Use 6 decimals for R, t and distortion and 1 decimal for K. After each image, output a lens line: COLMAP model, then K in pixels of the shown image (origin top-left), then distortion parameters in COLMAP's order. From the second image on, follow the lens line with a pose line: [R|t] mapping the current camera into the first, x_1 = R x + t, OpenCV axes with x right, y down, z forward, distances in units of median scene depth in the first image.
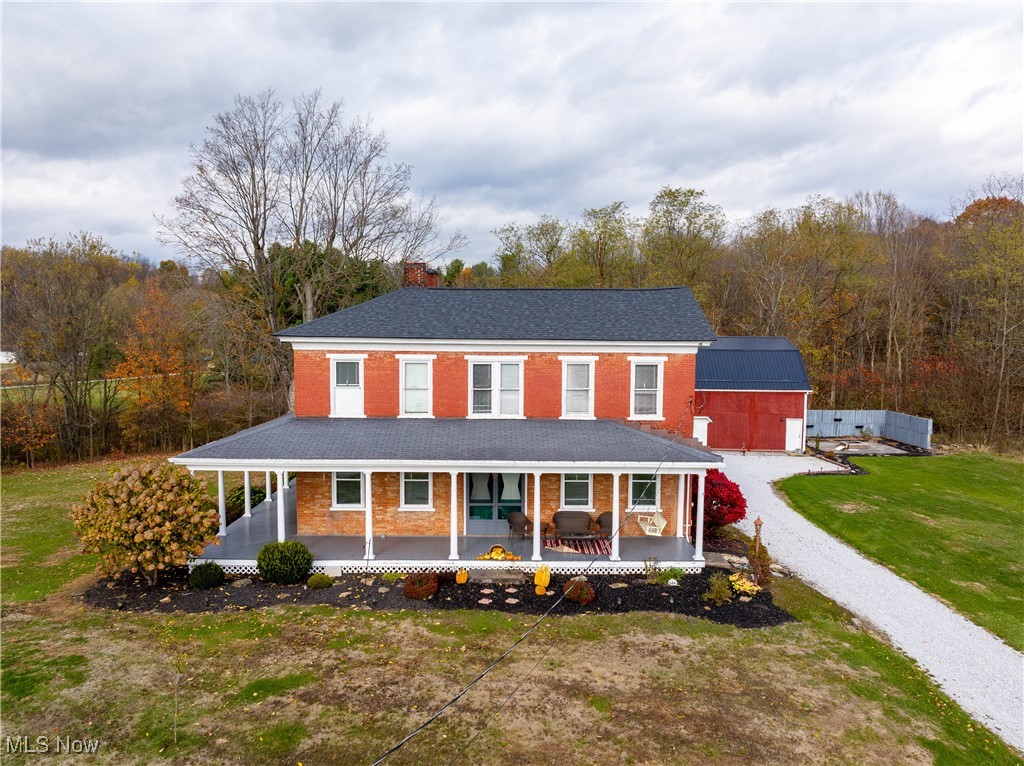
lens RADIAL K [[773.2, 0, 512.0], [0, 773.2, 383.0], [0, 0, 1]] dist [-0.033770, -0.002900]
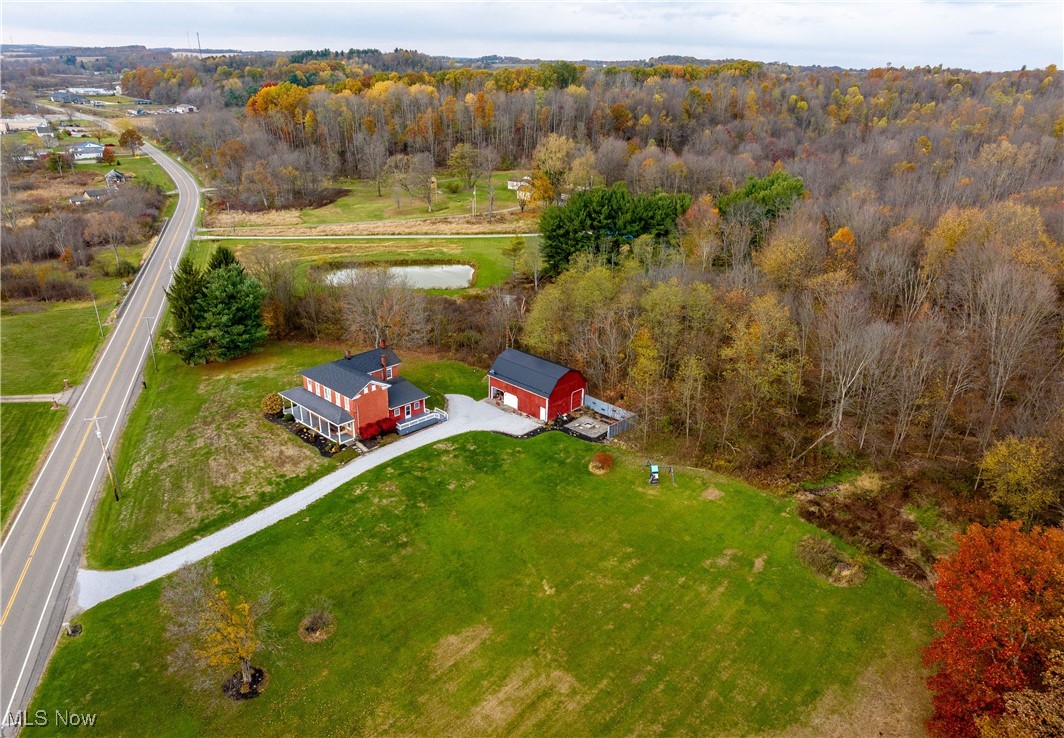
lens RADIAL K [[767.0, 0, 530.0], [0, 767.0, 389.8], [0, 0, 1]] dist [-0.005111, -0.004301]
pose [[0.720900, 0.280501, -0.633737, 4.123346], [-0.066929, 0.938335, 0.339186, -1.818899], [0.689800, -0.202104, 0.695219, -1.476214]]
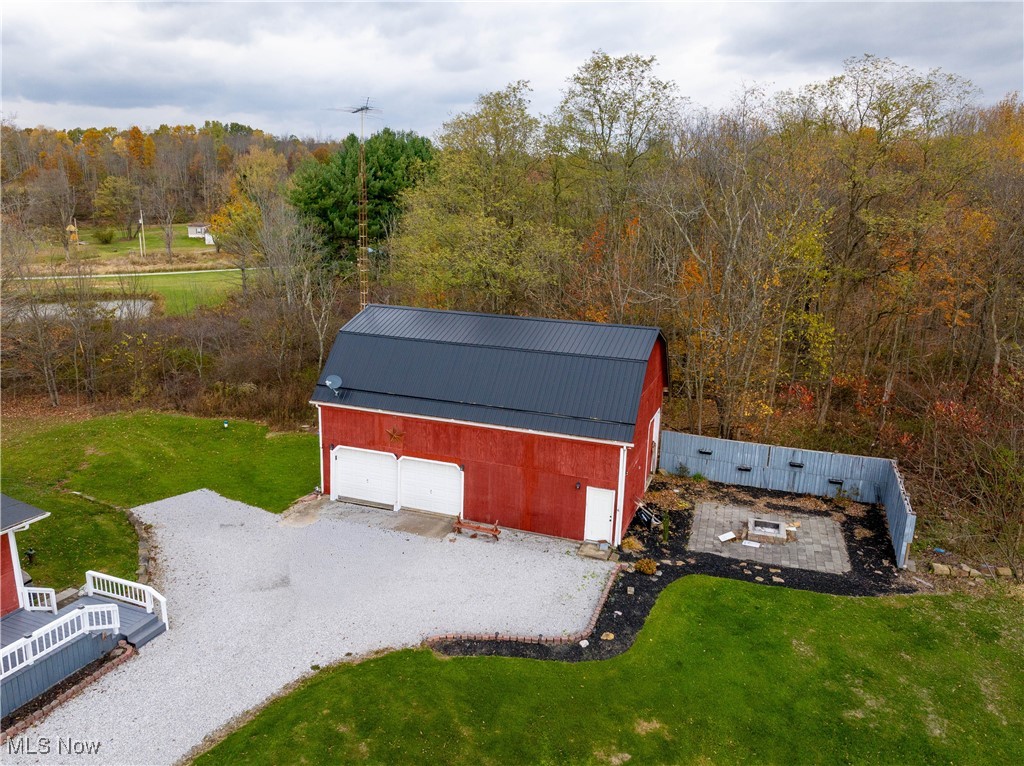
lens RADIAL K [[756.3, 0, 512.0], [0, 756.3, 383.0], [0, 0, 1]] dist [-0.029997, -0.004775]
pose [[0.935494, 0.096805, -0.339823, 1.105552], [-0.041517, 0.985191, 0.166358, -0.266720], [0.350895, -0.141519, 0.925659, 1.097394]]
